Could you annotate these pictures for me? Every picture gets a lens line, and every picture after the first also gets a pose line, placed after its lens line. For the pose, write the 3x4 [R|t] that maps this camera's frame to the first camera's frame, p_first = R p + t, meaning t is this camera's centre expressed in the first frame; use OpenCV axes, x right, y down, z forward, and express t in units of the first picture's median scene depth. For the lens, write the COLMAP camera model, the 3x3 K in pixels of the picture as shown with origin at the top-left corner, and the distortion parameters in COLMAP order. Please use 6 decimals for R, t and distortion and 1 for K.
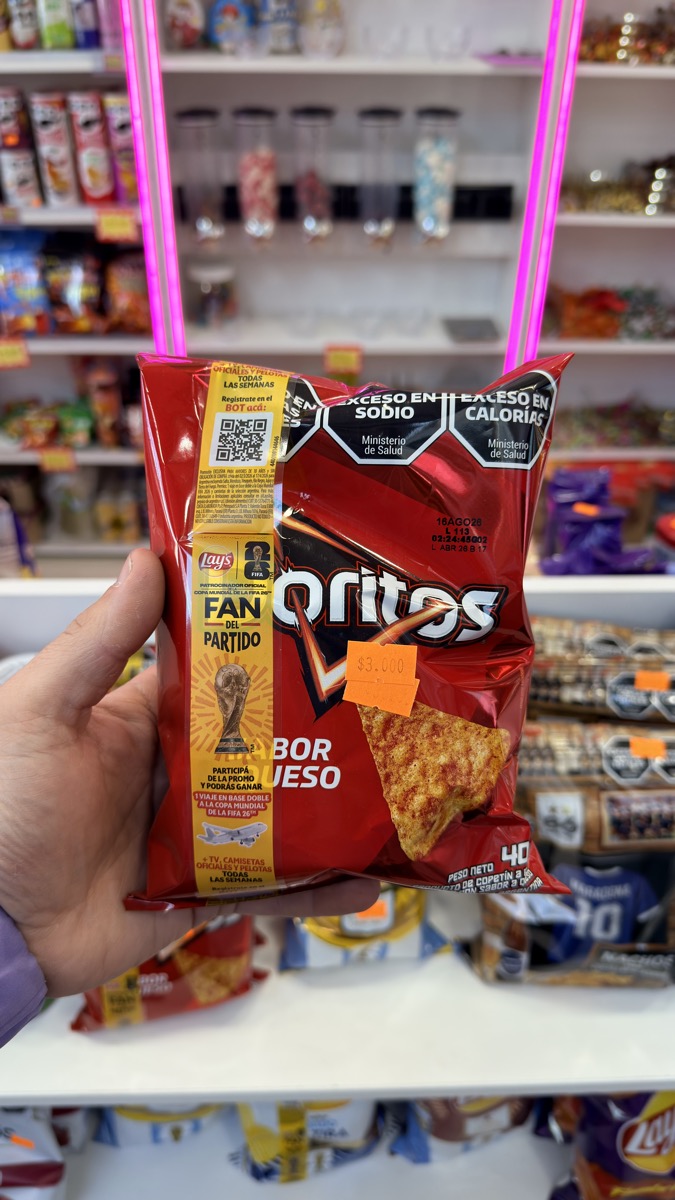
lens RADIAL K [[880.7, 0, 334.4], [0, 880.7, 595.9], [0, 0, 1]] dist [-0.024014, -0.004990]
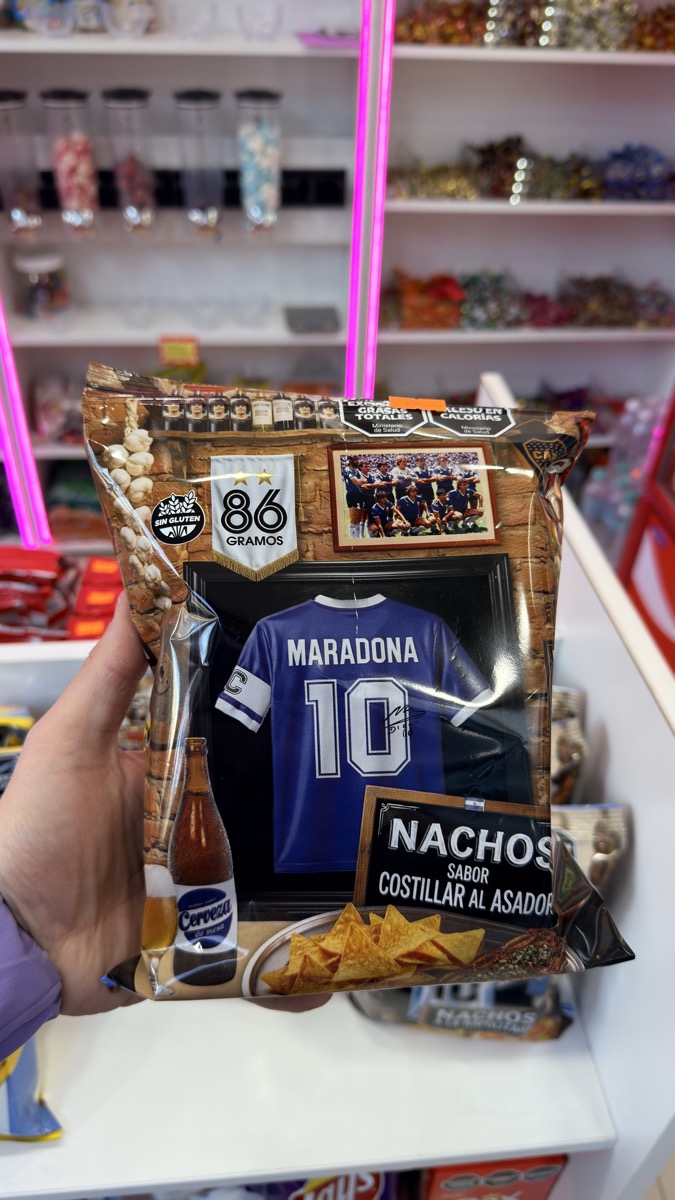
lens RADIAL K [[881.5, 0, 331.6], [0, 881.5, 594.3], [0, 0, 1]] dist [-0.024842, -0.005808]
pose [[0.997452, -0.029168, 0.065106, 0.116239], [0.027076, 0.999096, 0.032785, -0.033069], [-0.066004, -0.030939, 0.997340, 0.019050]]
